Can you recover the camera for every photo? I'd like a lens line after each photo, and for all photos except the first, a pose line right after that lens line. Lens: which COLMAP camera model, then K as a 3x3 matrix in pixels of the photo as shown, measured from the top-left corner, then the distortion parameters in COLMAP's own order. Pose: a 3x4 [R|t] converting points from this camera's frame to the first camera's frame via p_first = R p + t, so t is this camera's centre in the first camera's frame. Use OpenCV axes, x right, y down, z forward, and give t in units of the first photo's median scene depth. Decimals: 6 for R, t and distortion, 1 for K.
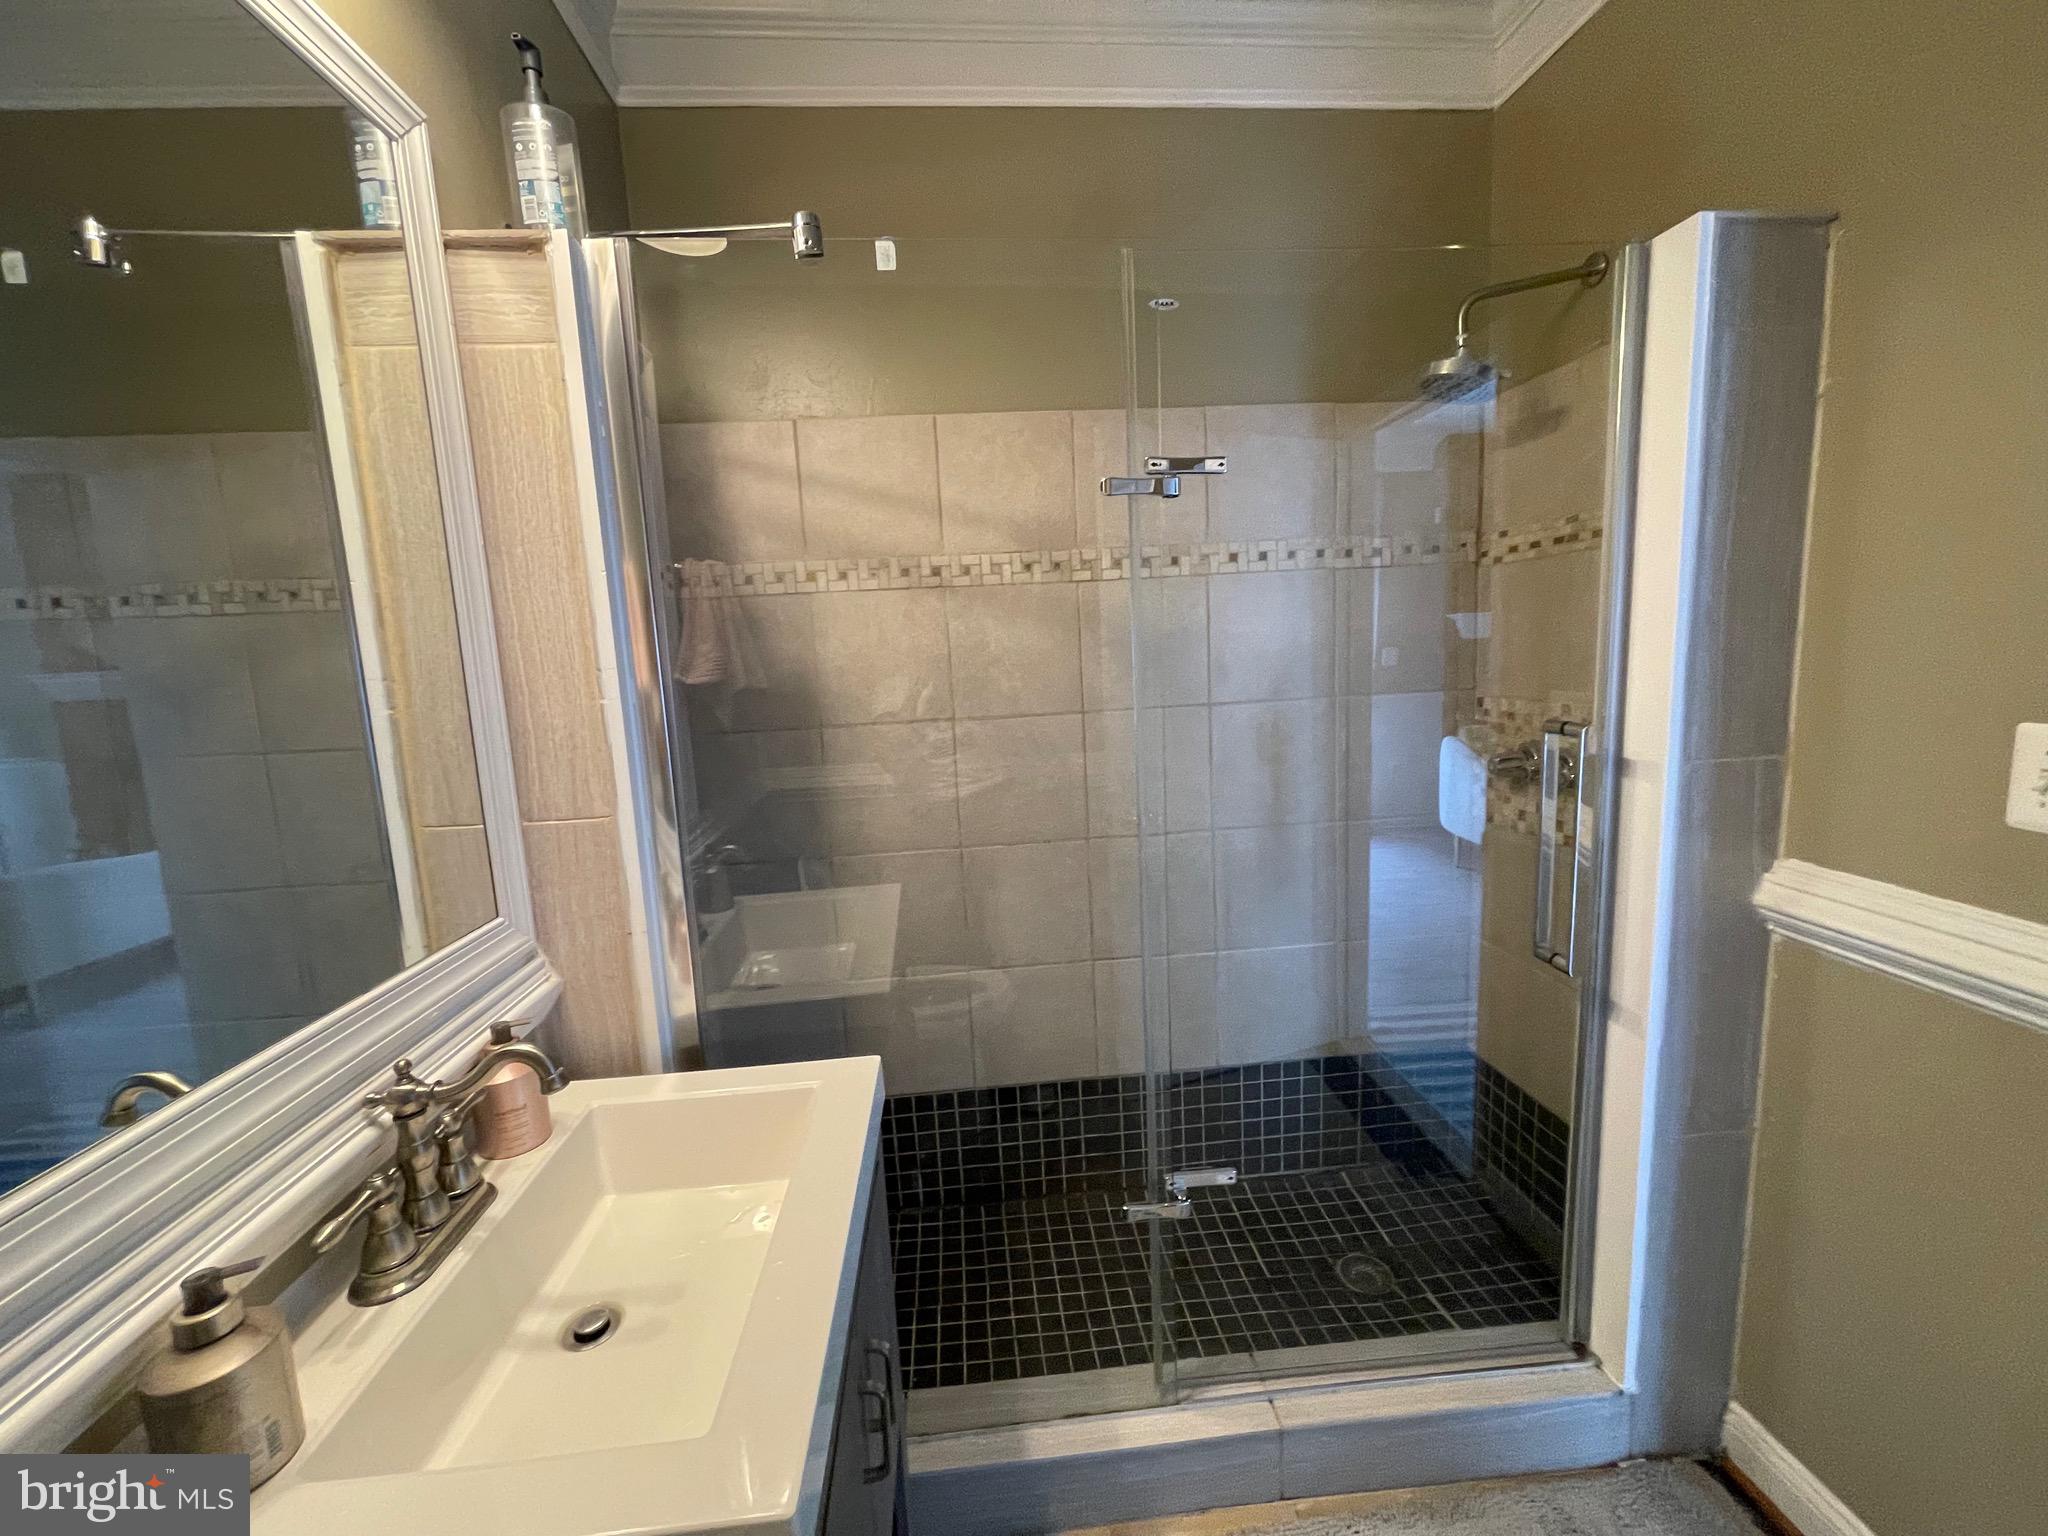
lens RADIAL K [[825.5, 0, 1018.7], [0, 825.5, 762.4], [0, 0, 1]] dist [-0.002238, -0.000475]
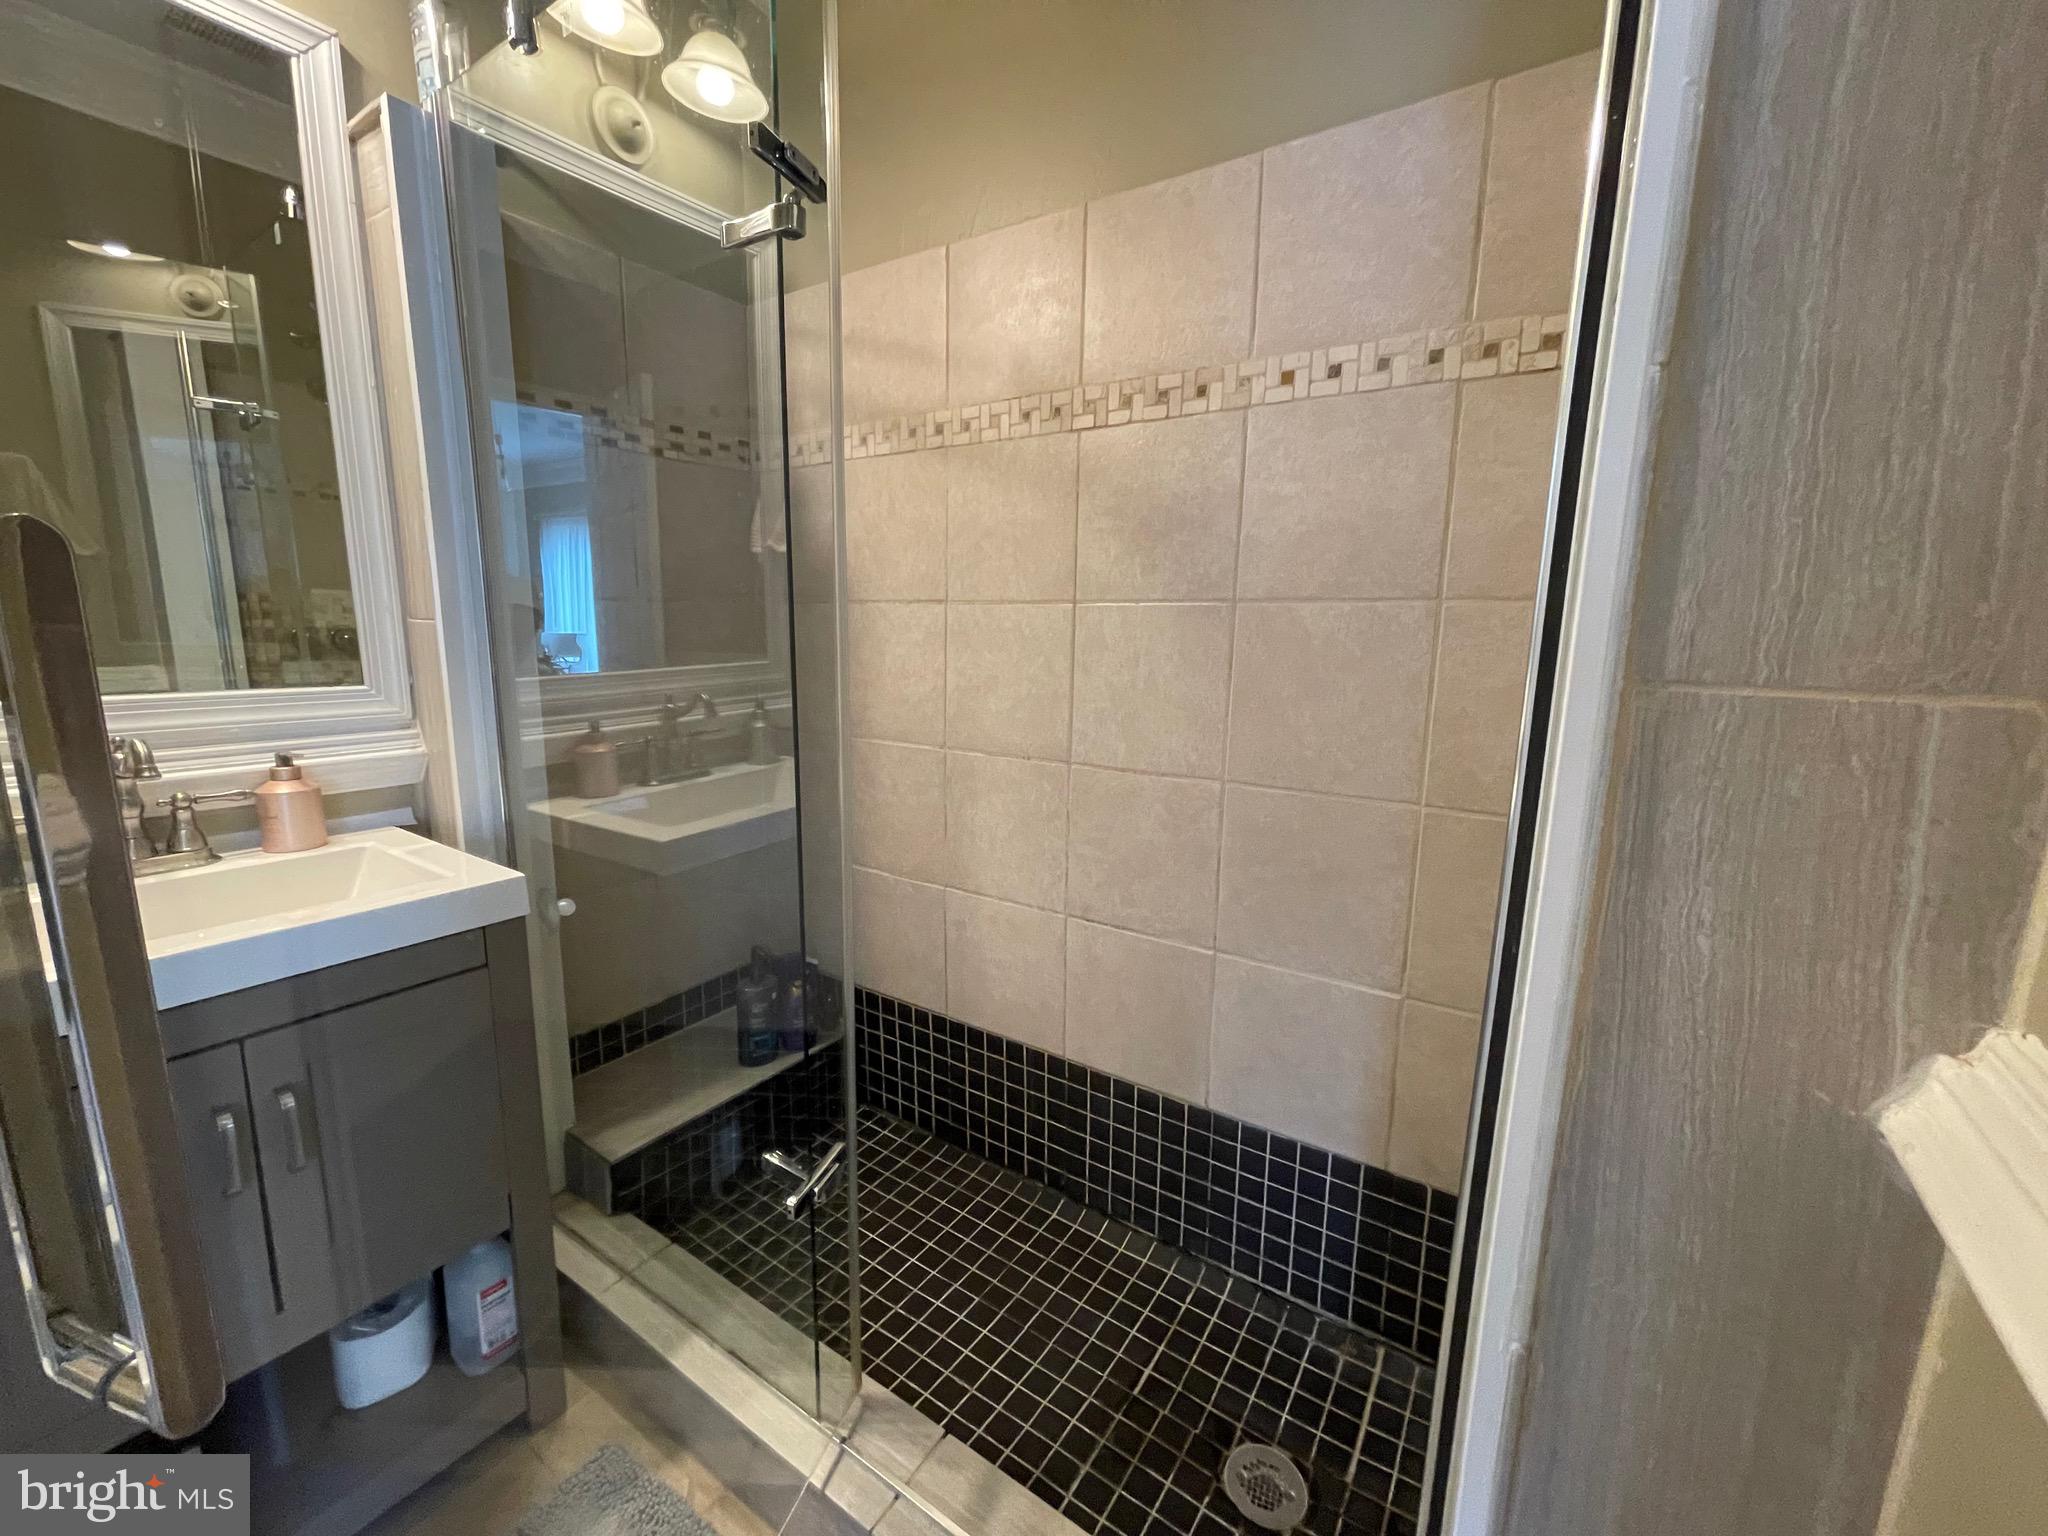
lens RADIAL K [[815.5, 0, 1029.9], [0, 815.5, 763.1], [0, 0, 1]] dist [-0.012086, 0.000076]
pose [[0.785851, 0.166808, -0.595495, 0.545790], [-0.141944, 0.985880, 0.088844, 0.029435], [0.601906, 0.014709, 0.798432, 0.362338]]
